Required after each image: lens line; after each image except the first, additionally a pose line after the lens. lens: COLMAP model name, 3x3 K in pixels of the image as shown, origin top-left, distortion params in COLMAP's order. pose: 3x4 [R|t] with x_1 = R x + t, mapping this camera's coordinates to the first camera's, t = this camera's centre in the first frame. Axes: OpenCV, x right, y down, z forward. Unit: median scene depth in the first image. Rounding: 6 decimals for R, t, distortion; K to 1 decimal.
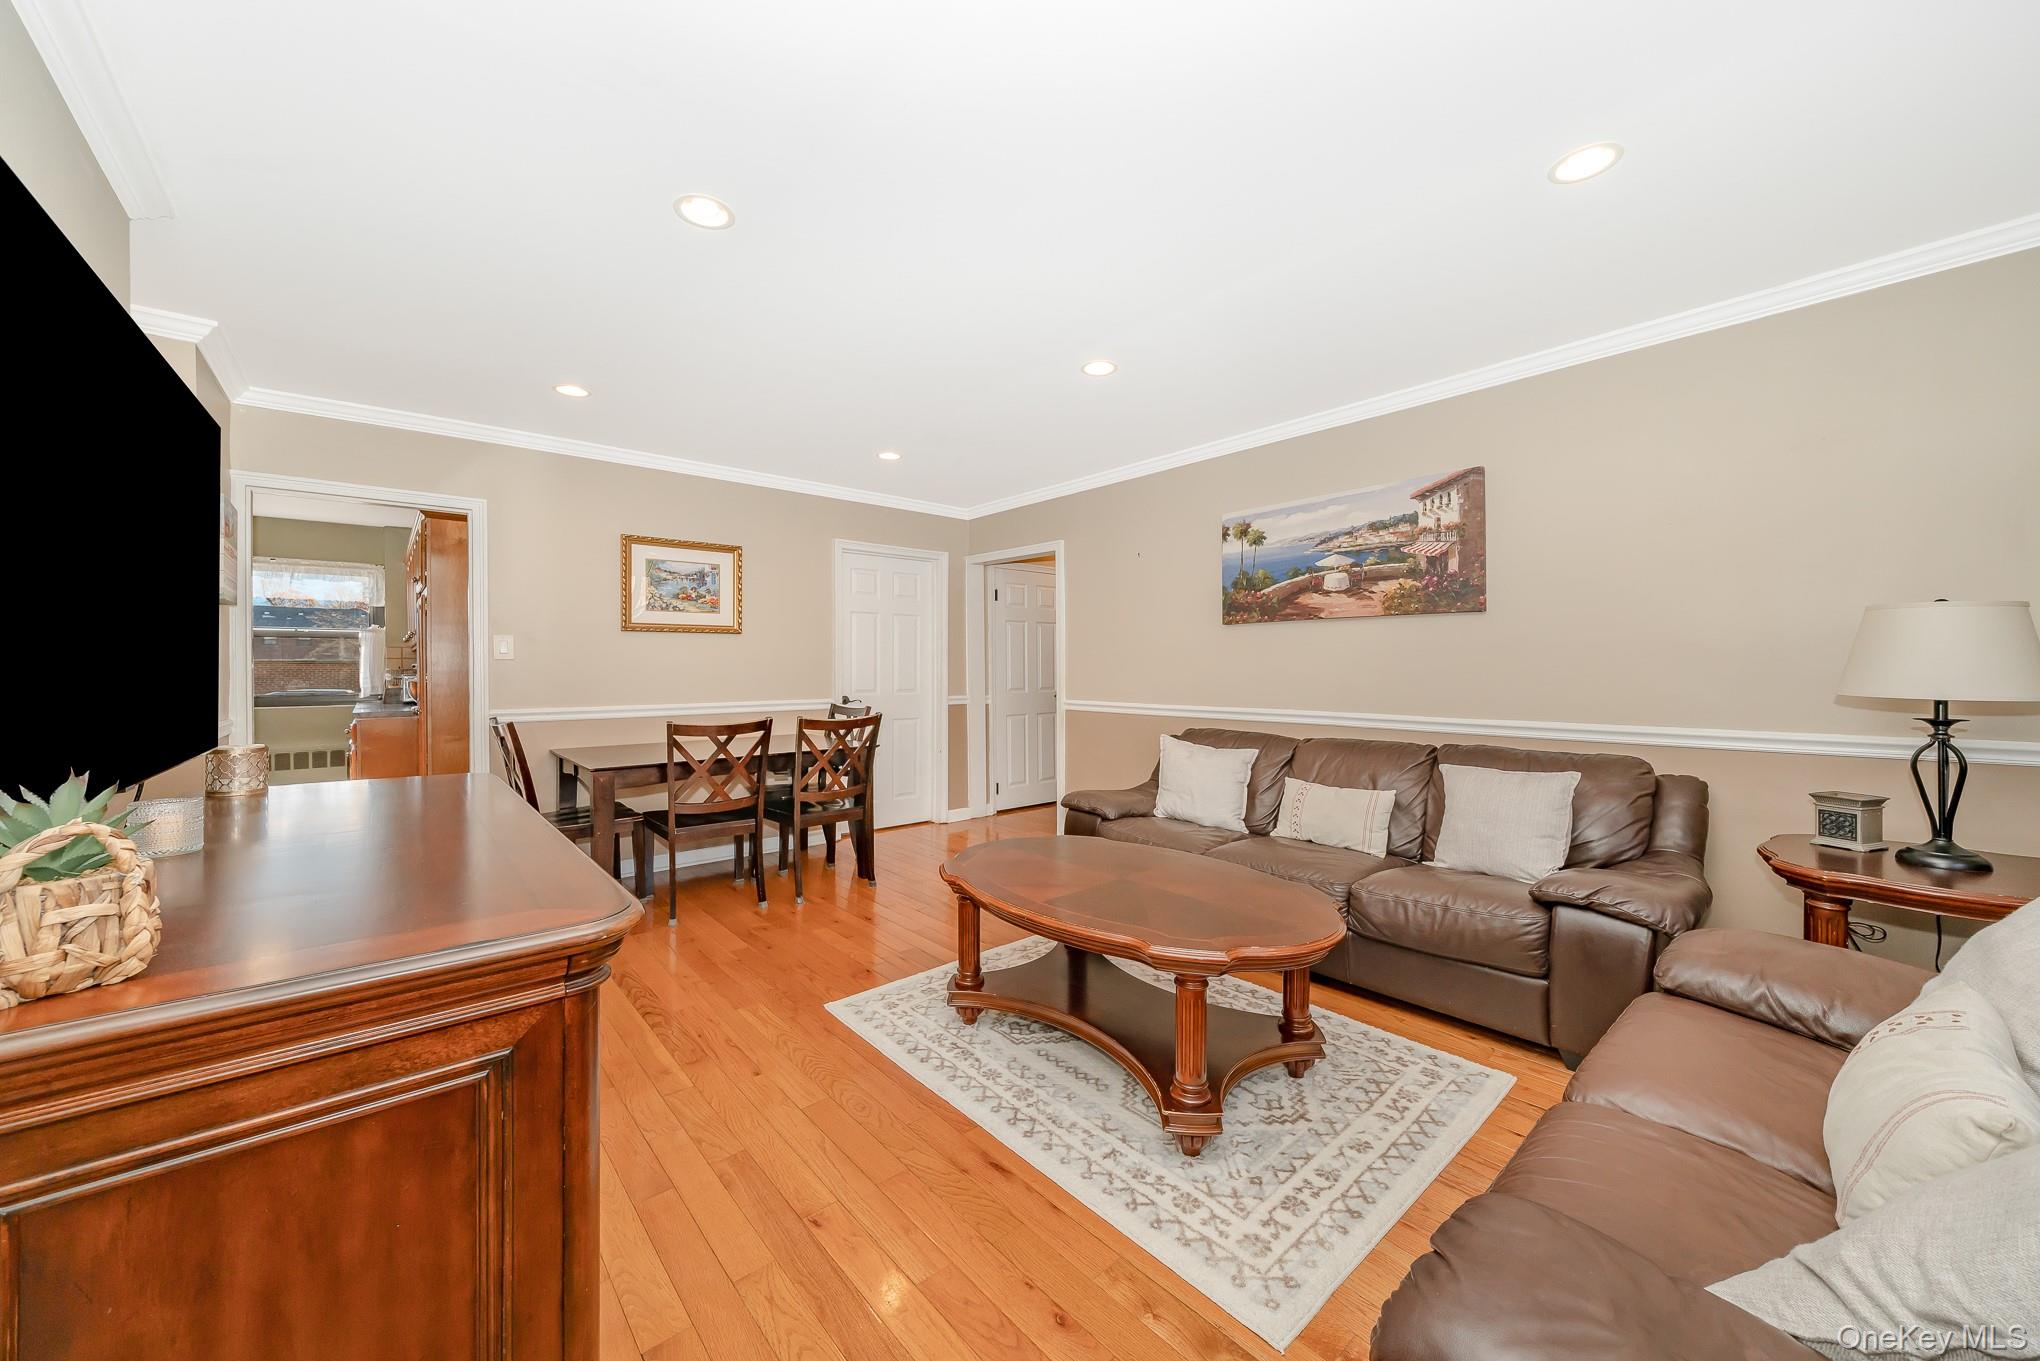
lens RADIAL K [[752.0, 0, 987.7], [0, 752.0, 680.7], [0, 0, 1]] dist [-0.000038, -0.000051]
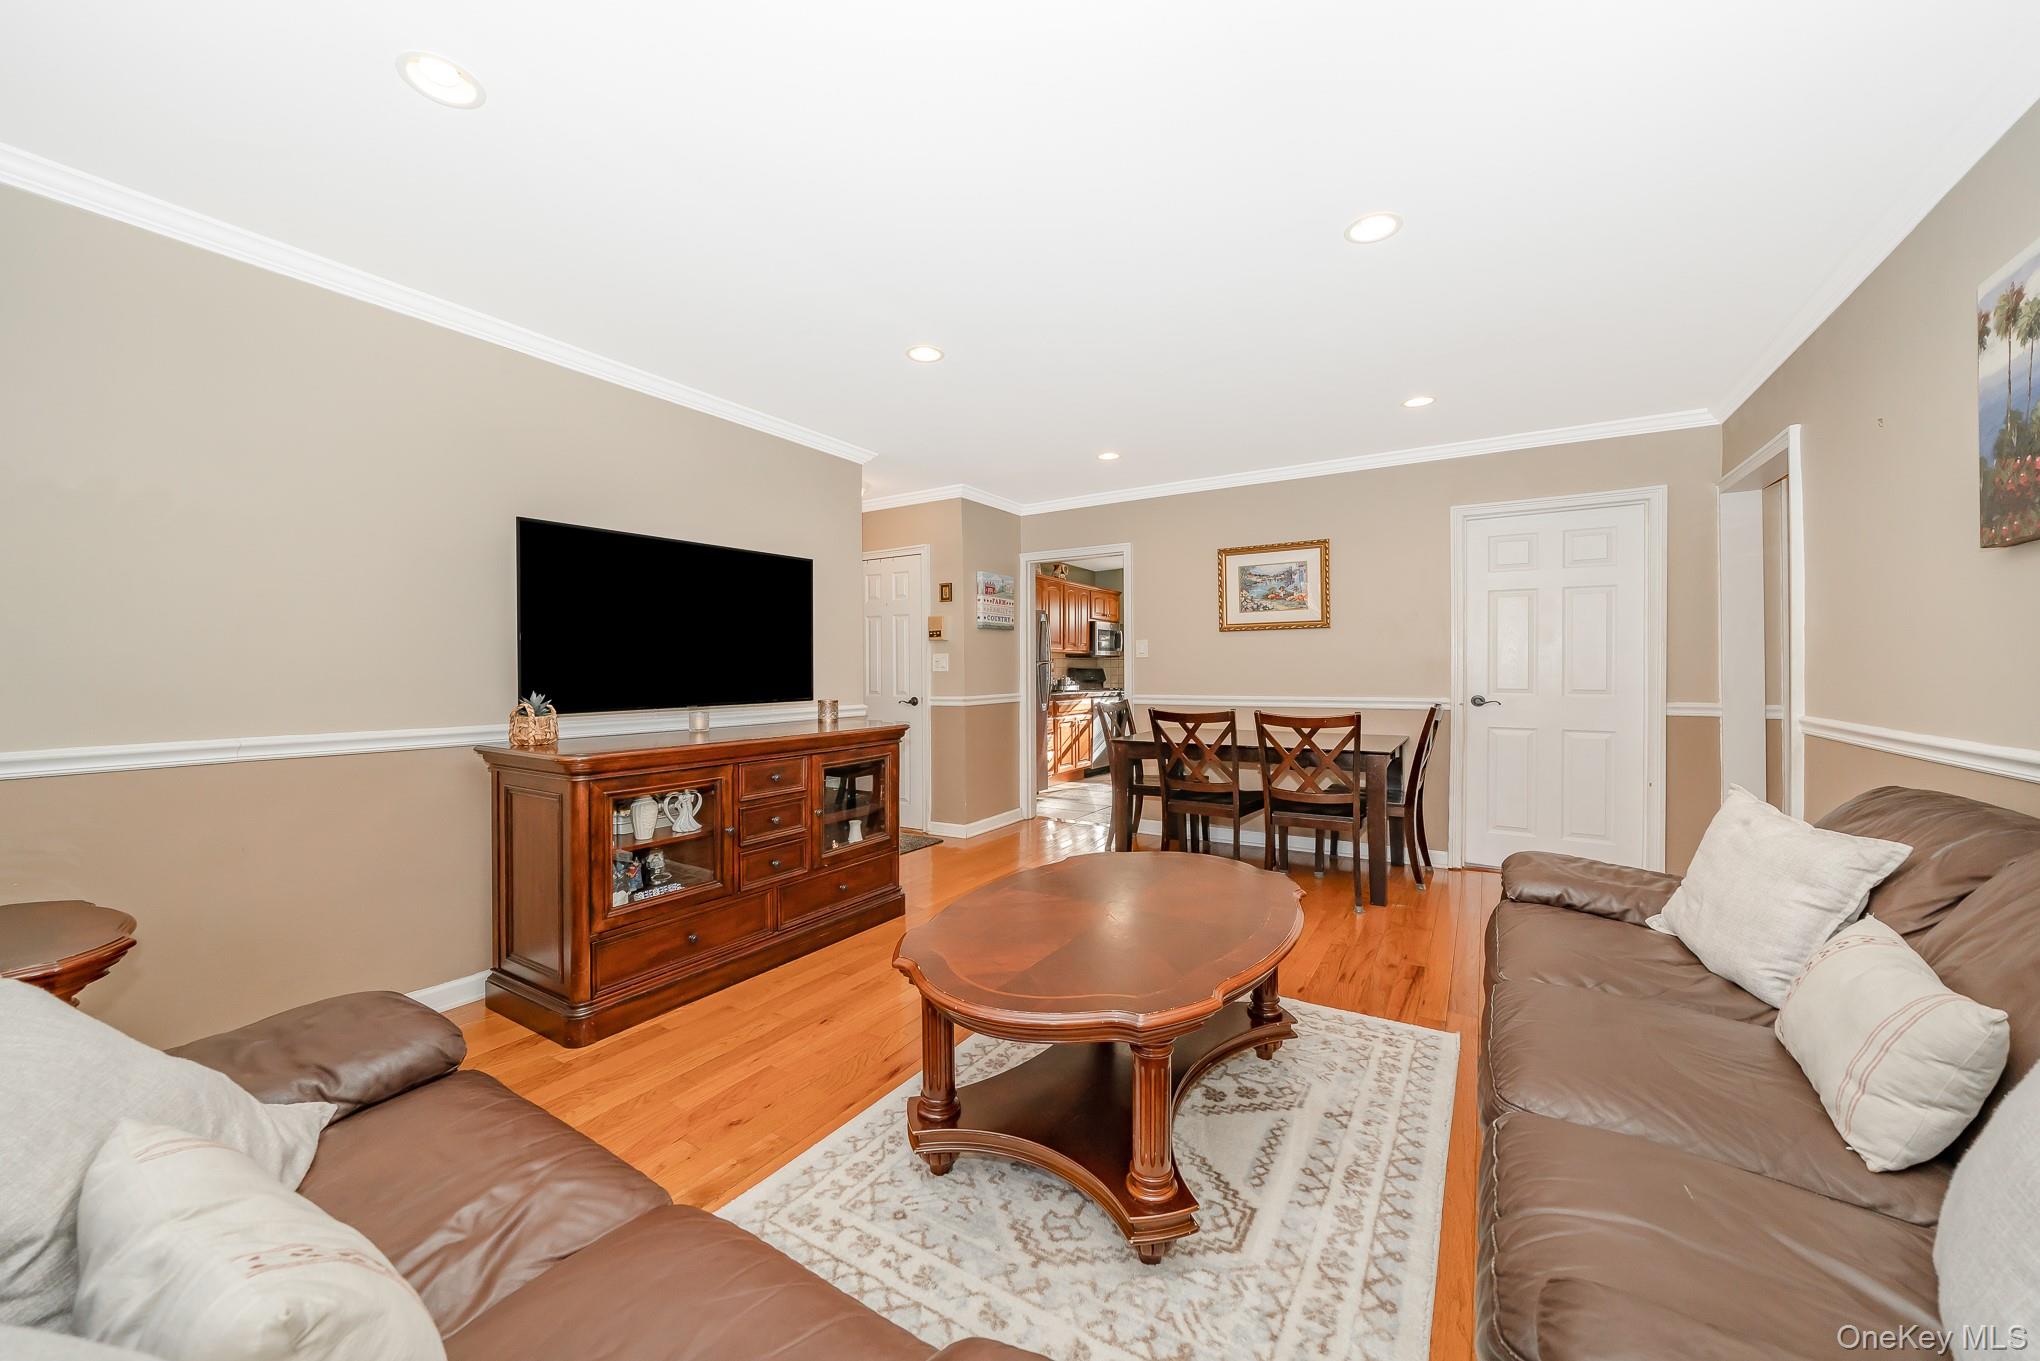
lens RADIAL K [[719.9, 0, 997.7], [0, 719.9, 672.7], [0, 0, 1]] dist [0.000130, -0.000009]
pose [[0.306357, 0.005160, -0.951903, 0.459676], [-0.008278, 0.999962, 0.002757, -0.002234], [0.951881, 0.007035, 0.306388, 0.312285]]
